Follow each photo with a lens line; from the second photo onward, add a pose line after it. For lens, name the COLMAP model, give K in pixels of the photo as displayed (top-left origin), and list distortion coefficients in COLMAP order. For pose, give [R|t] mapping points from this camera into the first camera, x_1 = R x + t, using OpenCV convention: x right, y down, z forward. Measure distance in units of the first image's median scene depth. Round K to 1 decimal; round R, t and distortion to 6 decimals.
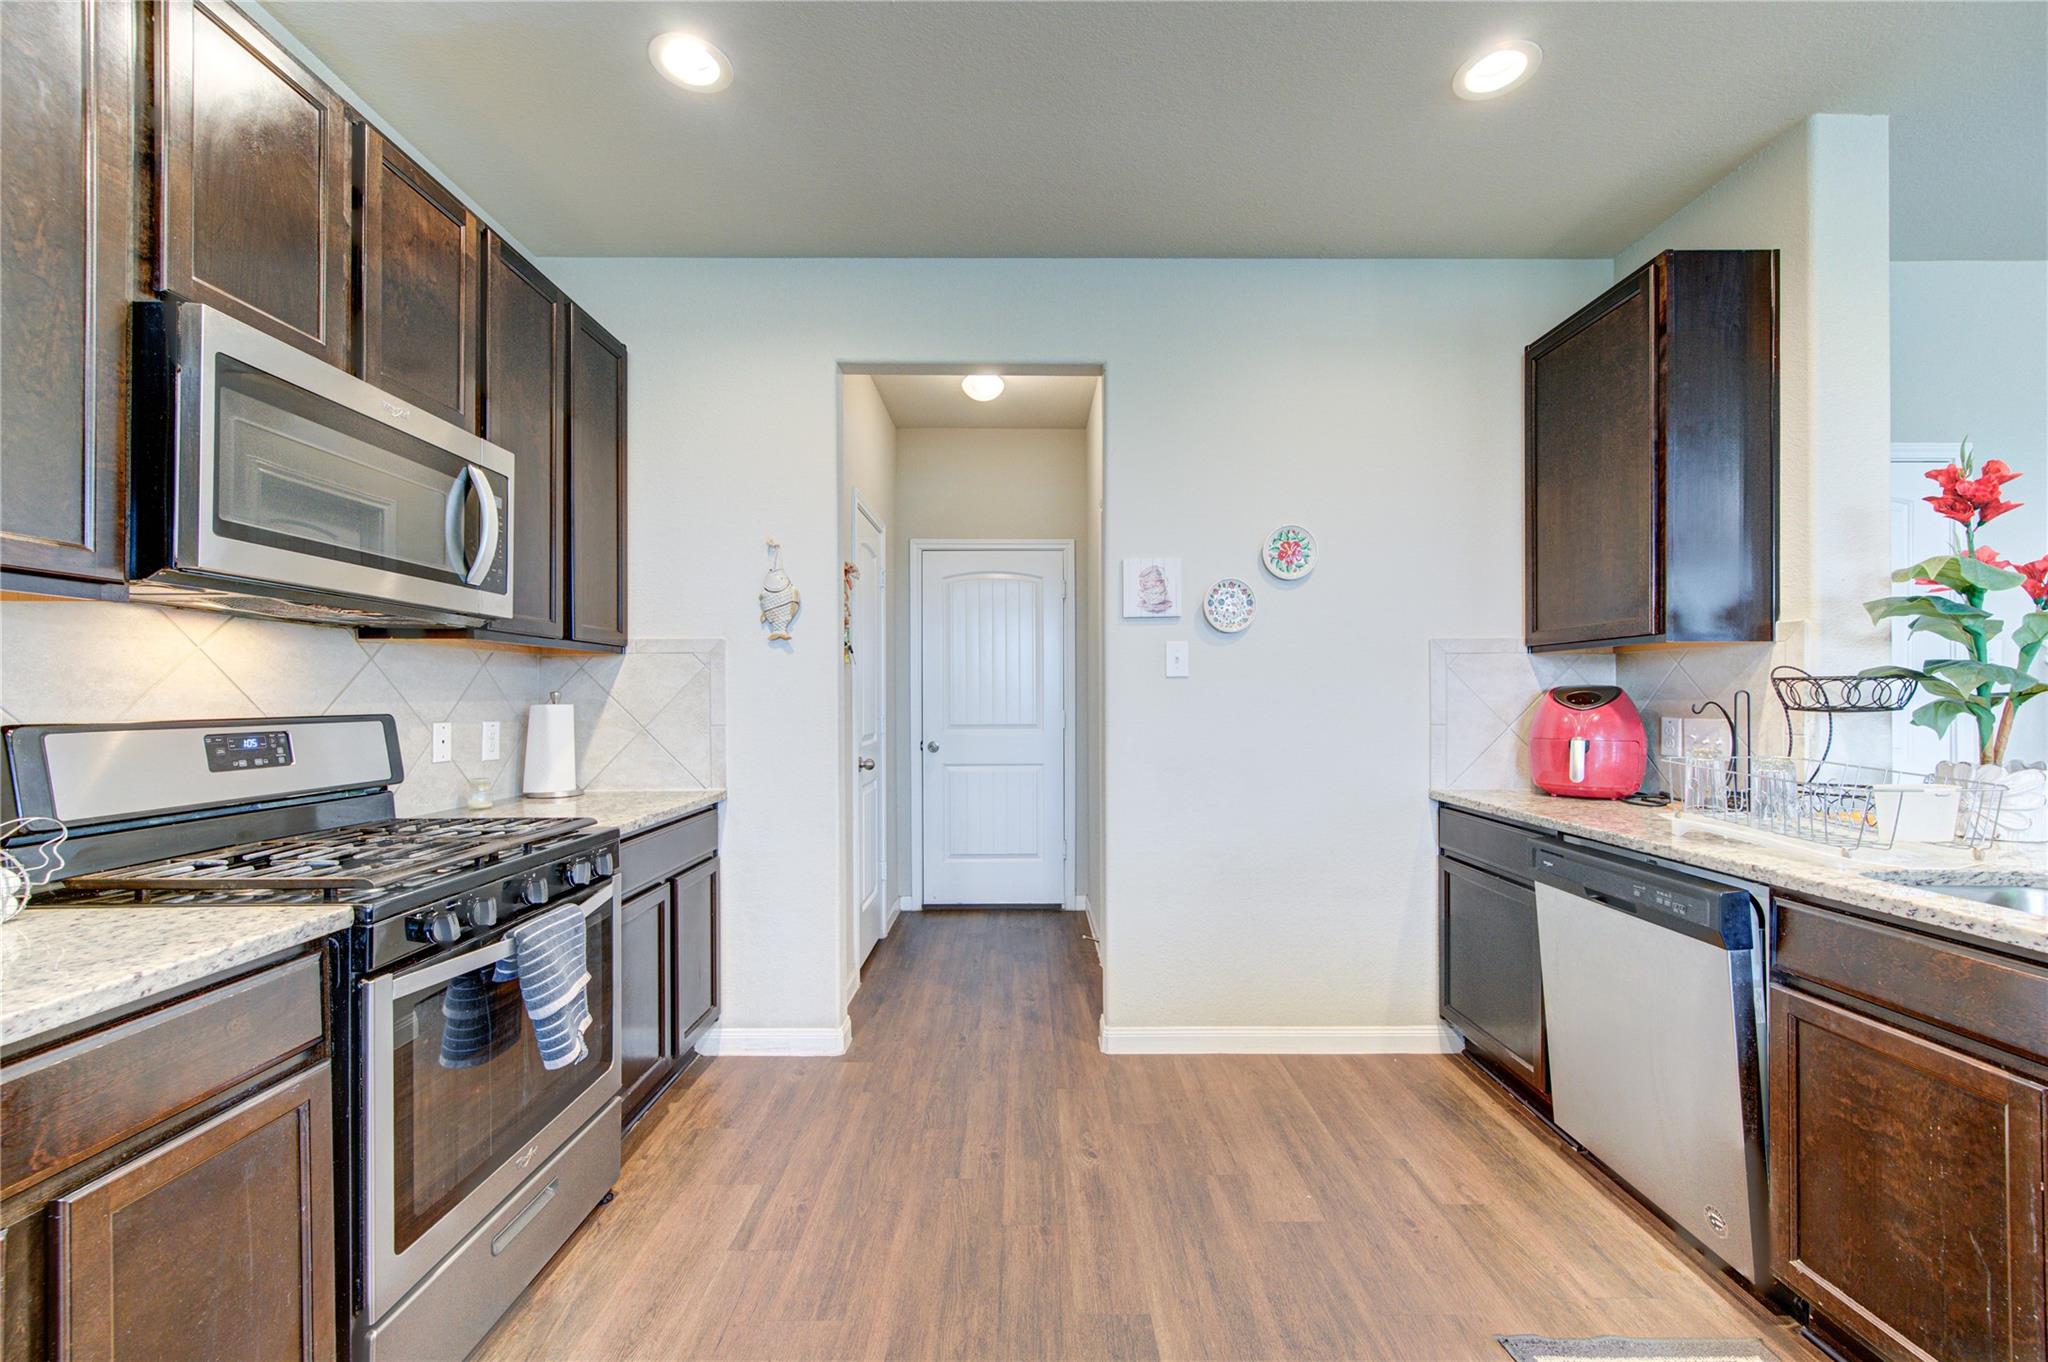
lens RADIAL K [[795.8, 0, 1019.7], [0, 795.8, 694.2], [0, 0, 1]] dist [-0.001329, 0.001075]
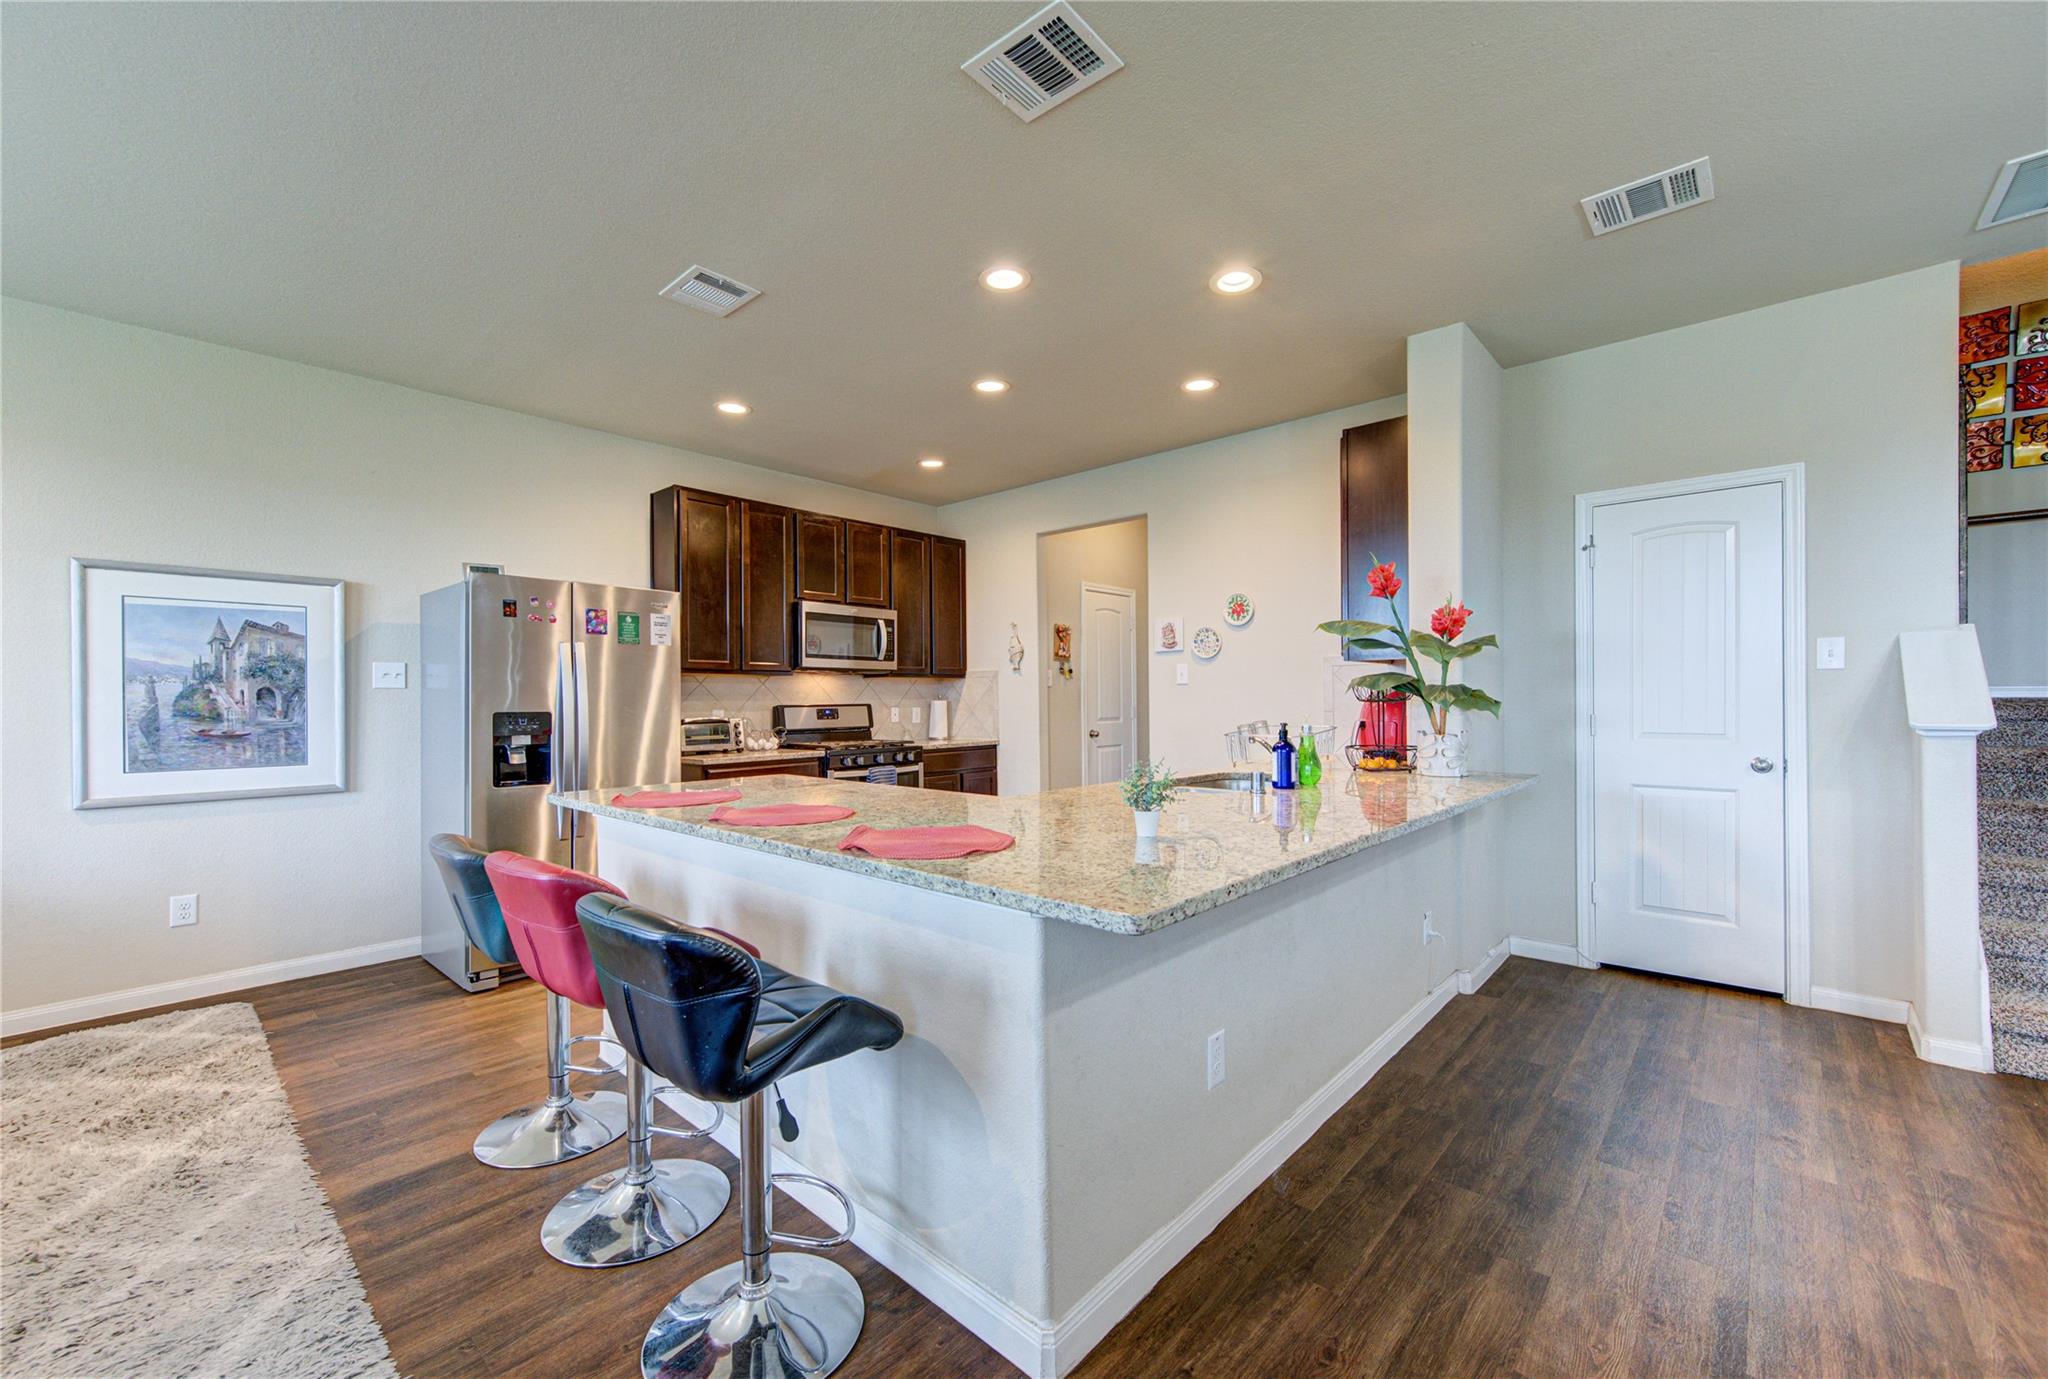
lens RADIAL K [[819.6, 0, 1022.3], [0, 819.6, 699.4], [0, 0, 1]] dist [0.002715, -0.001414]
pose [[0.741587, -0.004246, -0.670843, 1.631581], [0.009870, 0.999941, 0.004582, 0.000776], [0.670784, -0.010020, 0.741585, -0.846800]]
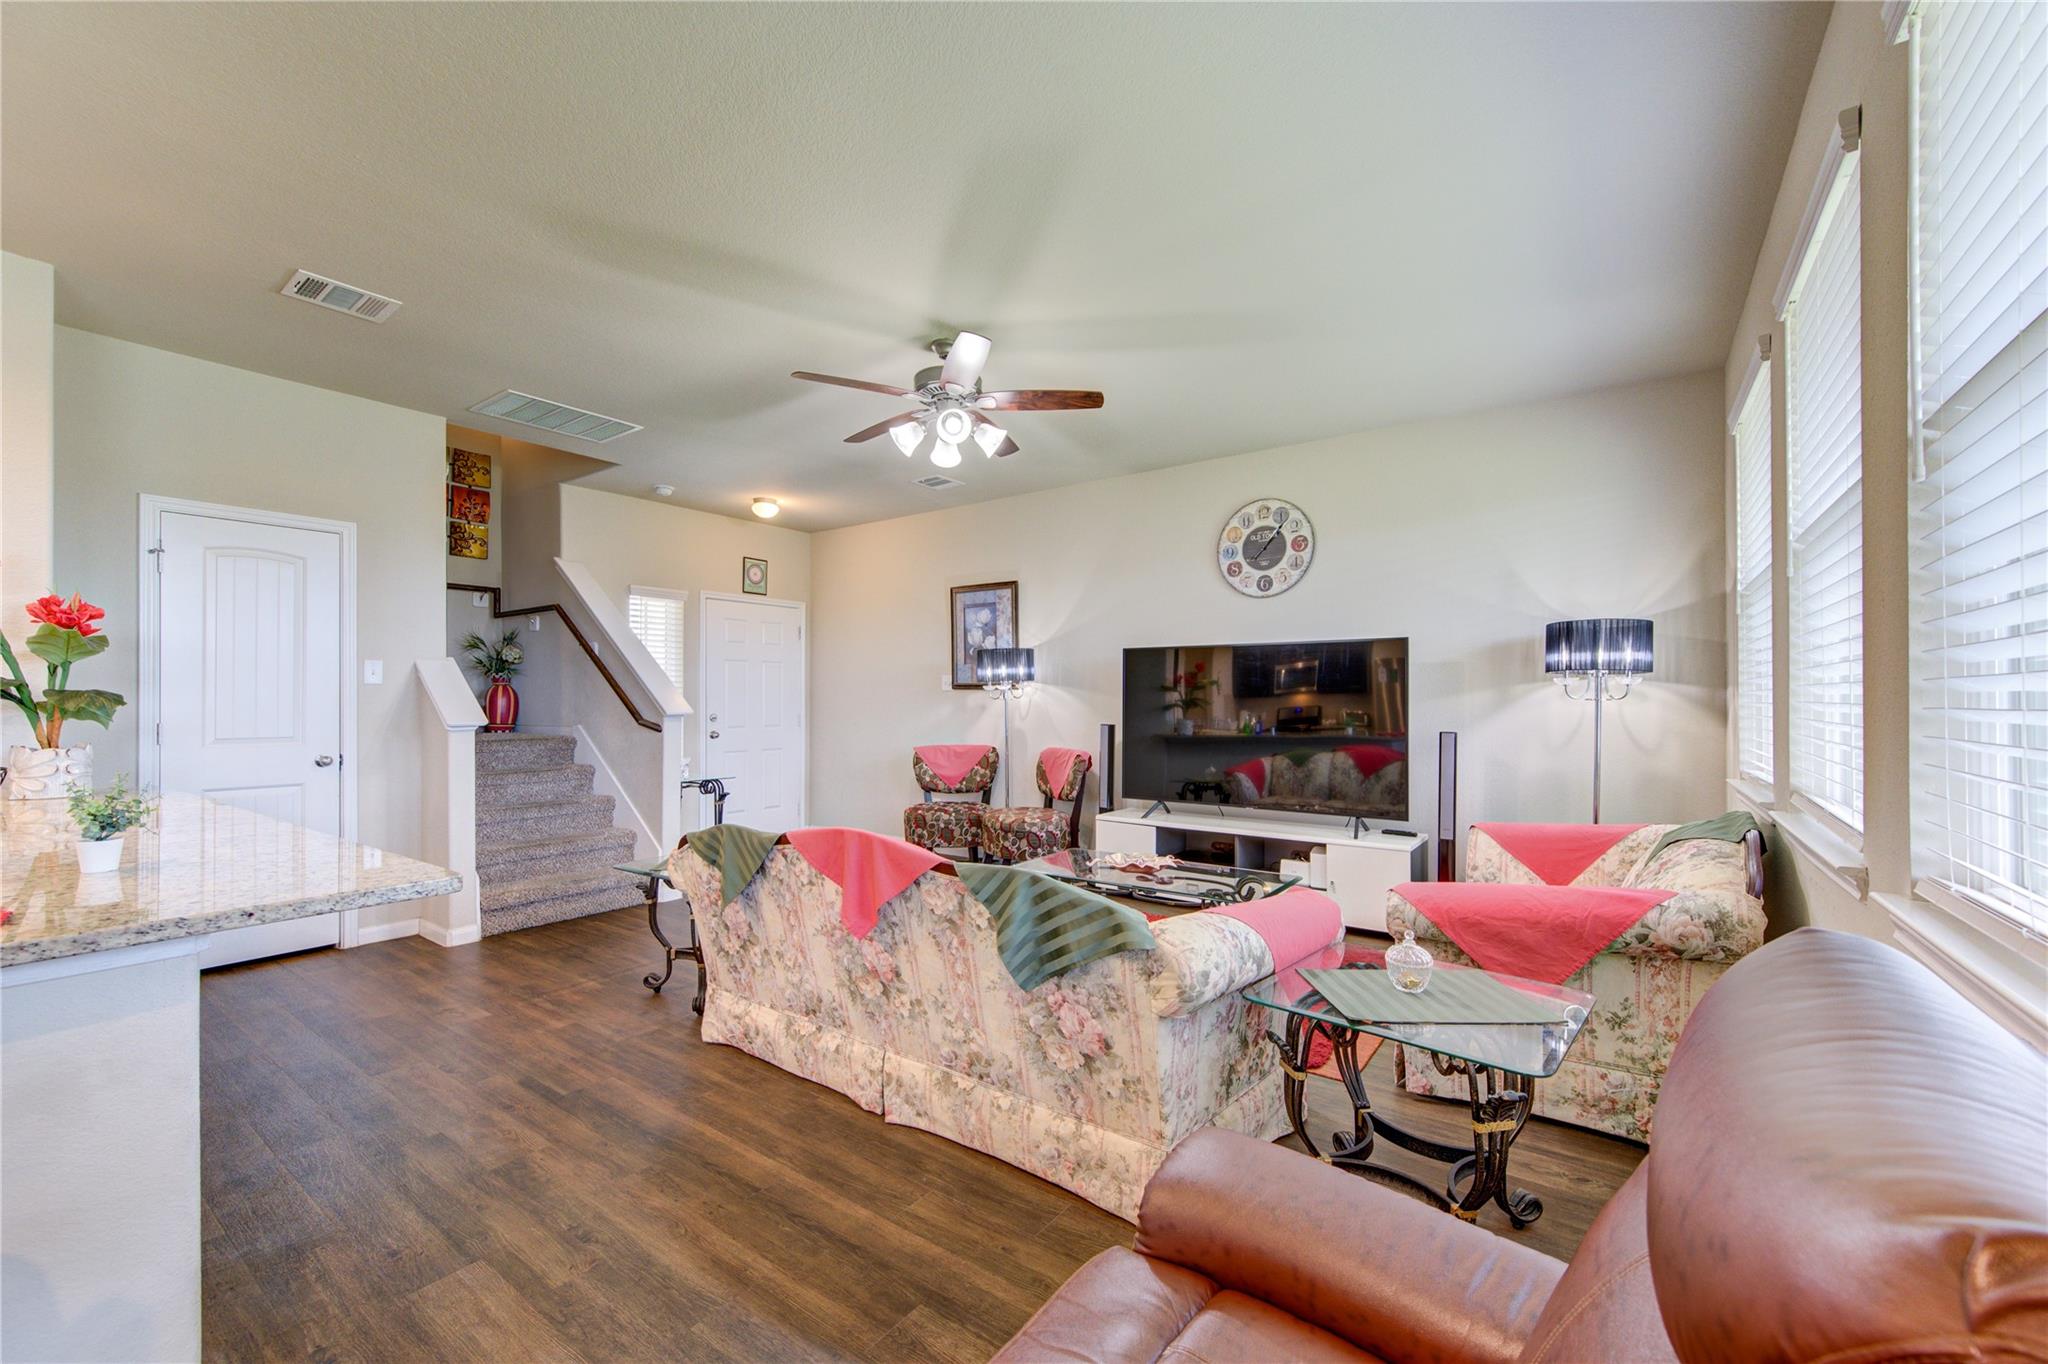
lens RADIAL K [[819.6, 0, 1020.3], [0, 819.6, 692.6], [0, 0, 1]] dist [0.002715, -0.001414]
pose [[0.592328, 0.006257, 0.805673, 1.005733], [0.000324, 0.999968, -0.008005, 0.003060], [-0.805697, 0.005002, 0.592307, -1.206538]]
